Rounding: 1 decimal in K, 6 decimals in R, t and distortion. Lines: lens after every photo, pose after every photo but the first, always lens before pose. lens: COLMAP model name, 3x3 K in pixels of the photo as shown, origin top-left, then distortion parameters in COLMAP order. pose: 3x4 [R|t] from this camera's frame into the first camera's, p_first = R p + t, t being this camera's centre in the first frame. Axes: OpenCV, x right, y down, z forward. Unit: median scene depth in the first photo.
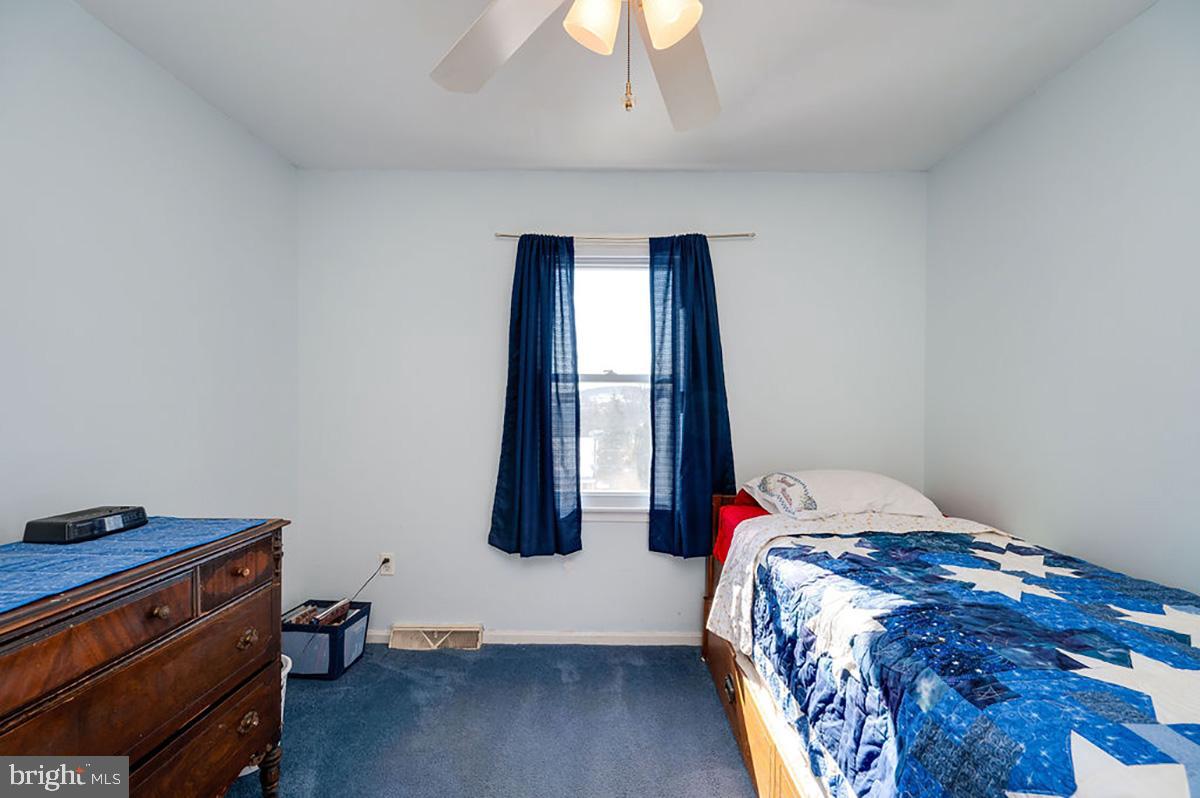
lens RADIAL K [[473.2, 0, 603.7], [0, 473.2, 403.8], [0, 0, 1]] dist [-0.000172, -0.000179]
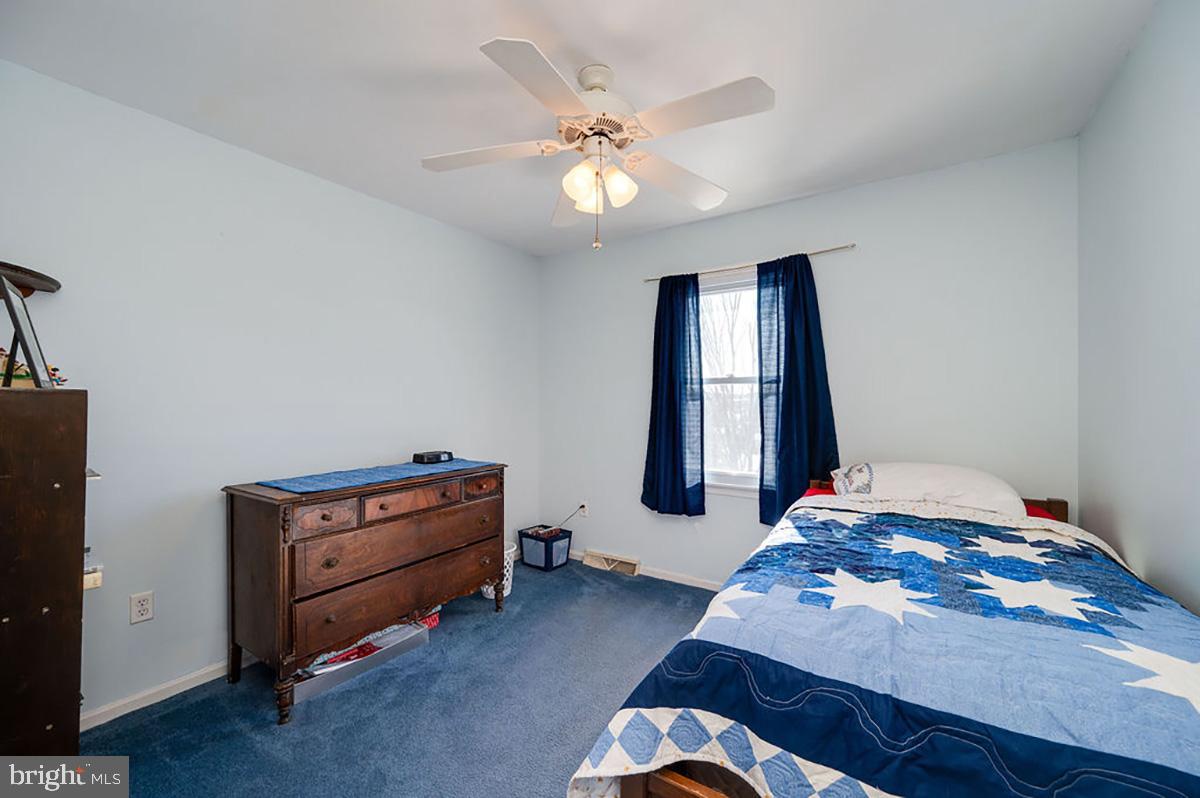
lens RADIAL K [[473.2, 0, 603.7], [0, 473.2, 403.8], [0, 0, 1]] dist [-0.000172, -0.000179]
pose [[0.840457, -0.003399, -0.541868, 0.427343], [0.006891, 0.999967, 0.004415, -0.000660], [0.541835, -0.007444, 0.840452, -0.231917]]
